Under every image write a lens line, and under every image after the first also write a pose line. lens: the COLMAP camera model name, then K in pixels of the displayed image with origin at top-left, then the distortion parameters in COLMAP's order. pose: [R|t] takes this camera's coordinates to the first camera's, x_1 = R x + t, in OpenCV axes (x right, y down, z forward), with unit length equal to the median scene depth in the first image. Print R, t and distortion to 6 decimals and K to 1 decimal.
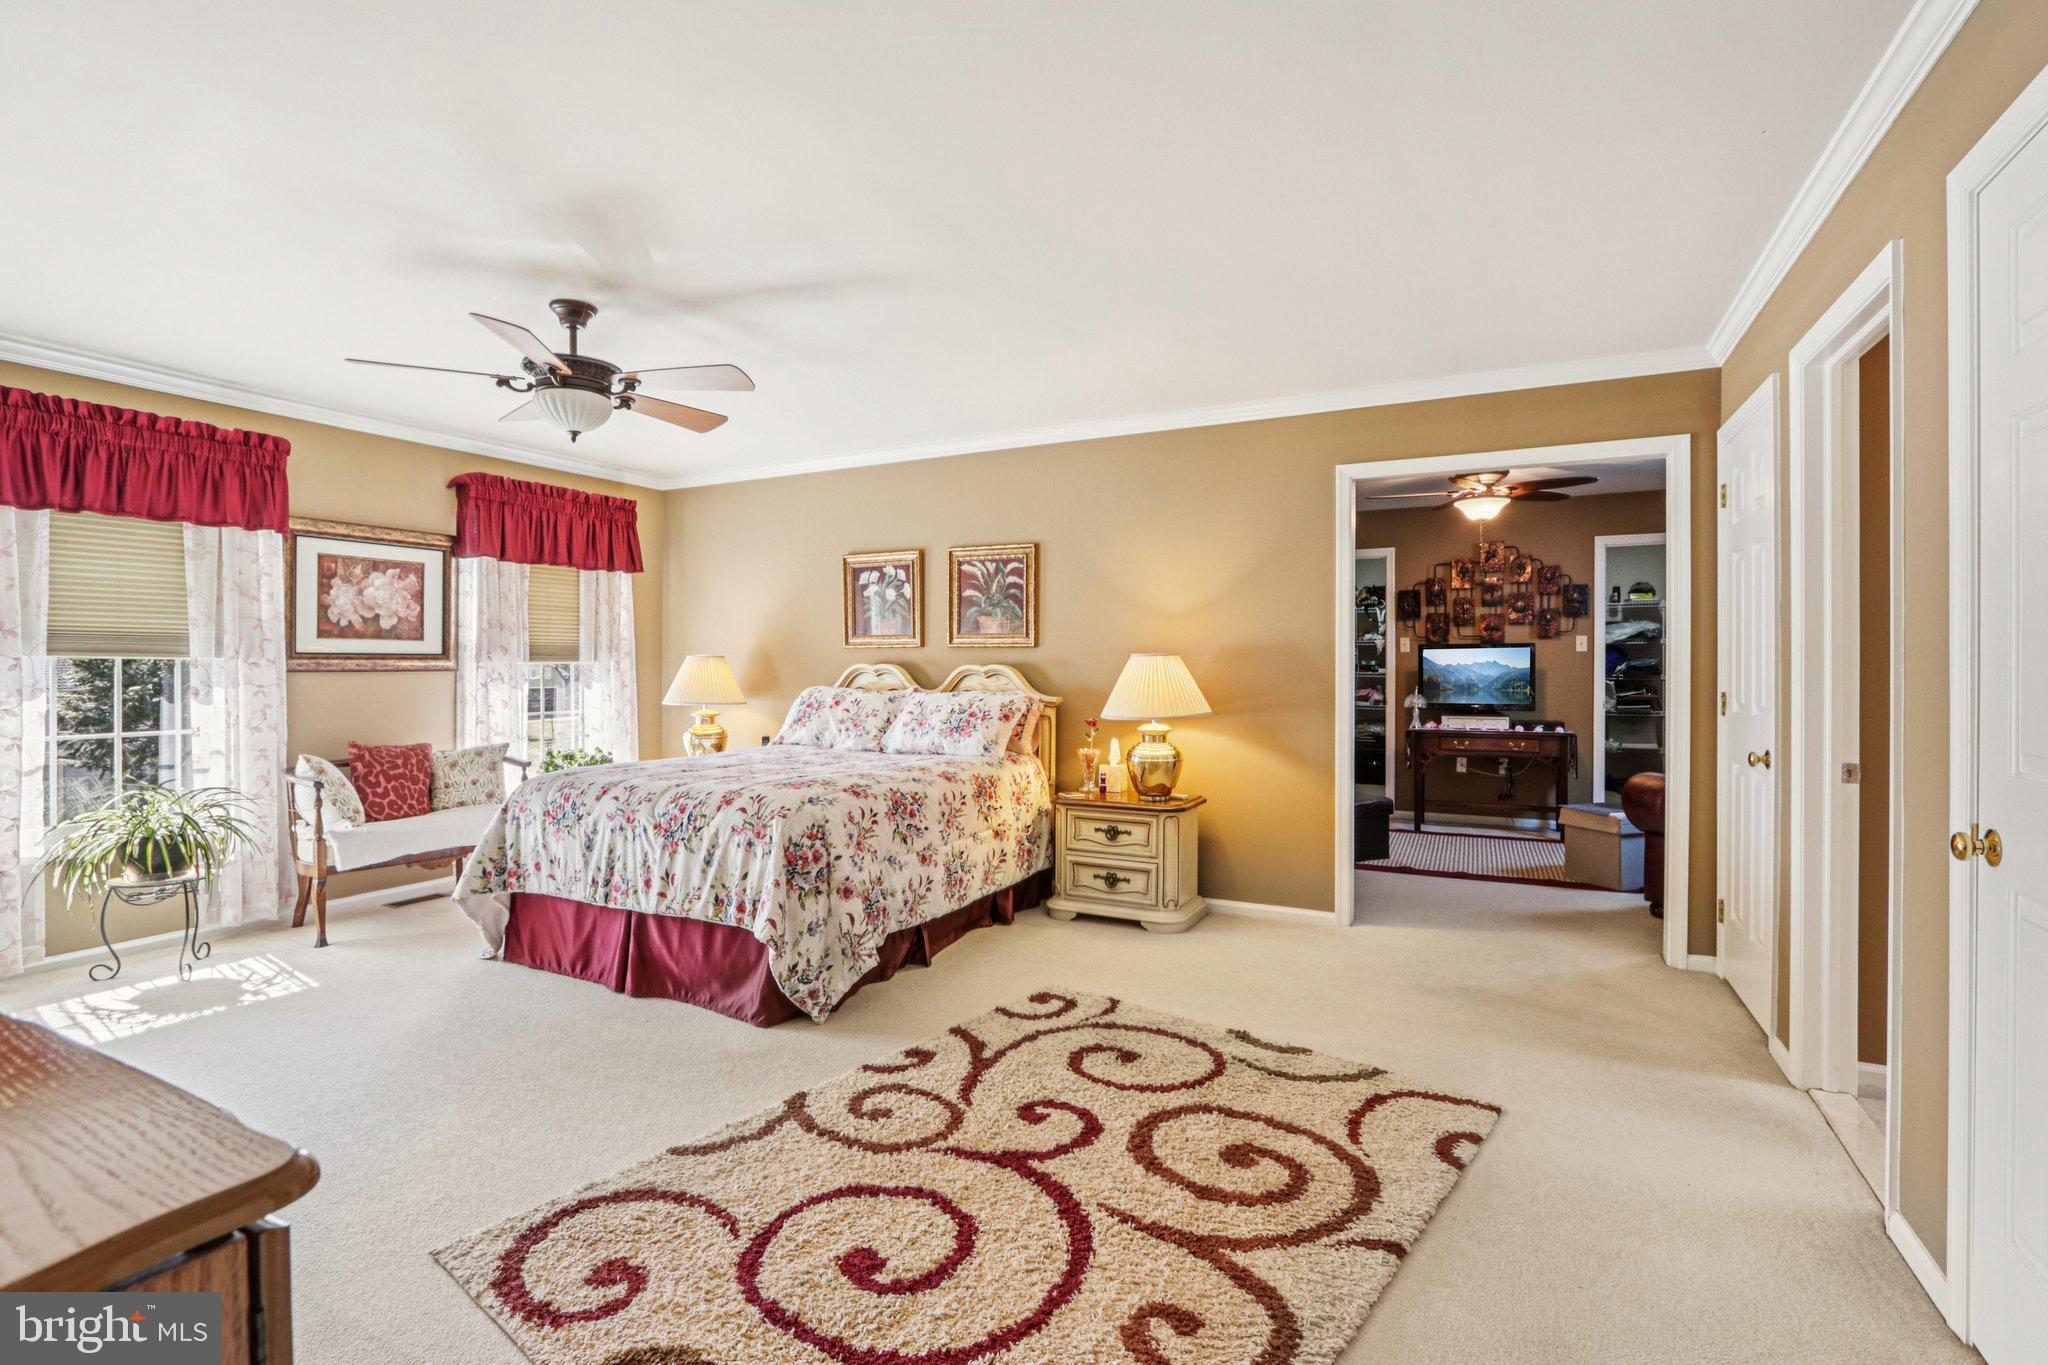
lens RADIAL K [[963.0, 0, 1003.0], [0, 963.0, 671.9], [0, 0, 1]] dist [-0.020201, 0.005029]
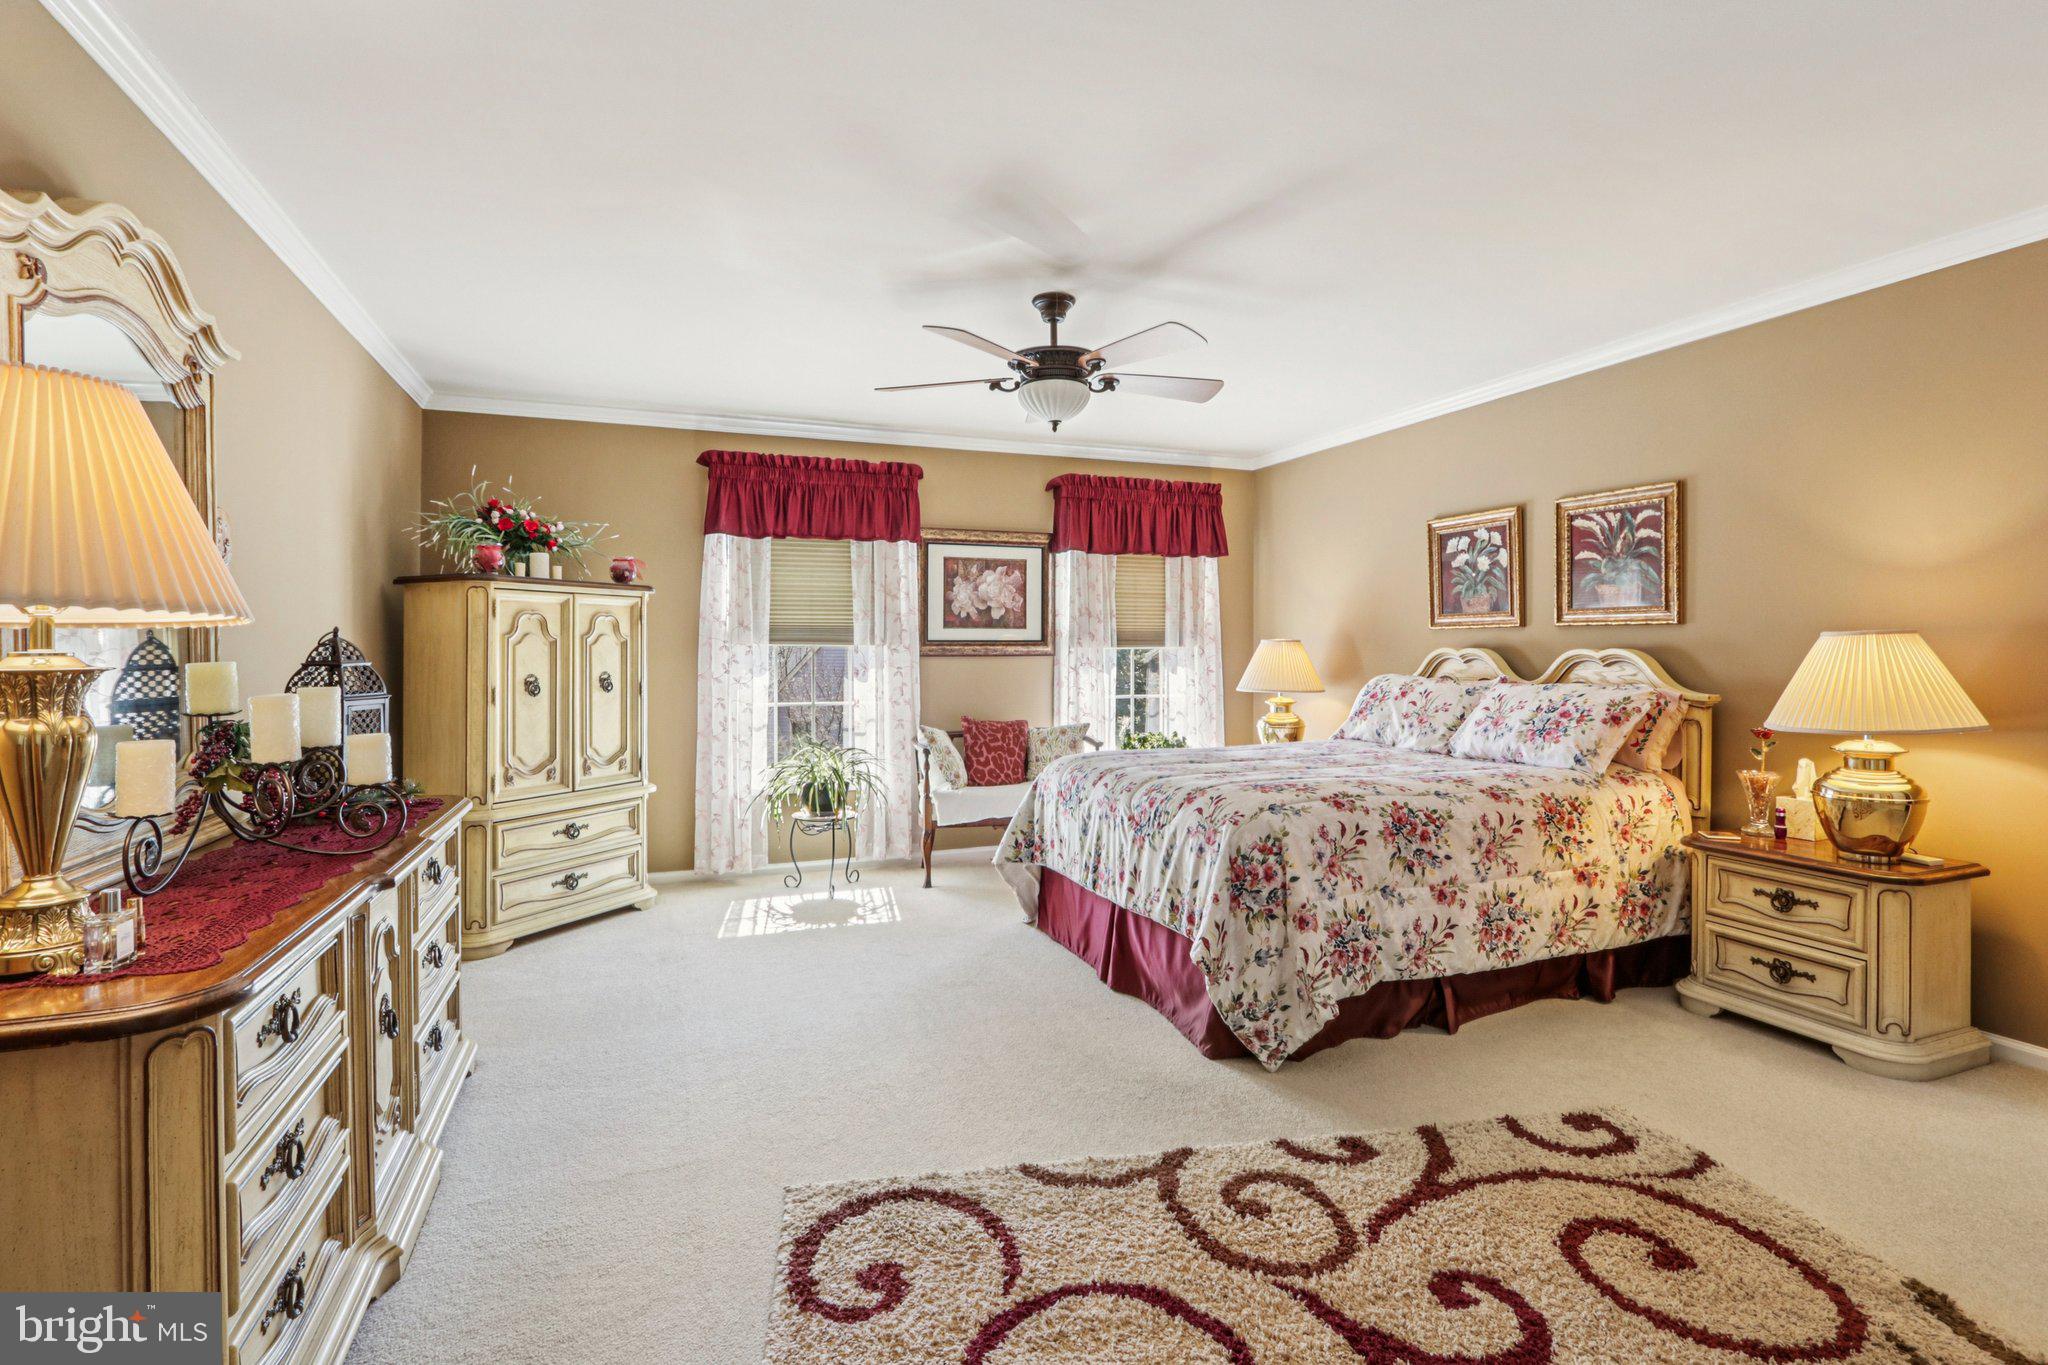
lens RADIAL K [[963.0, 0, 1030.0], [0, 963.0, 645.3], [0, 0, 1]] dist [-0.020201, 0.005029]
pose [[0.754969, -0.005246, -0.655740, 0.180273], [-0.002665, 0.999935, -0.011068, -0.000865], [0.655755, 0.010104, 0.754906, 0.188500]]
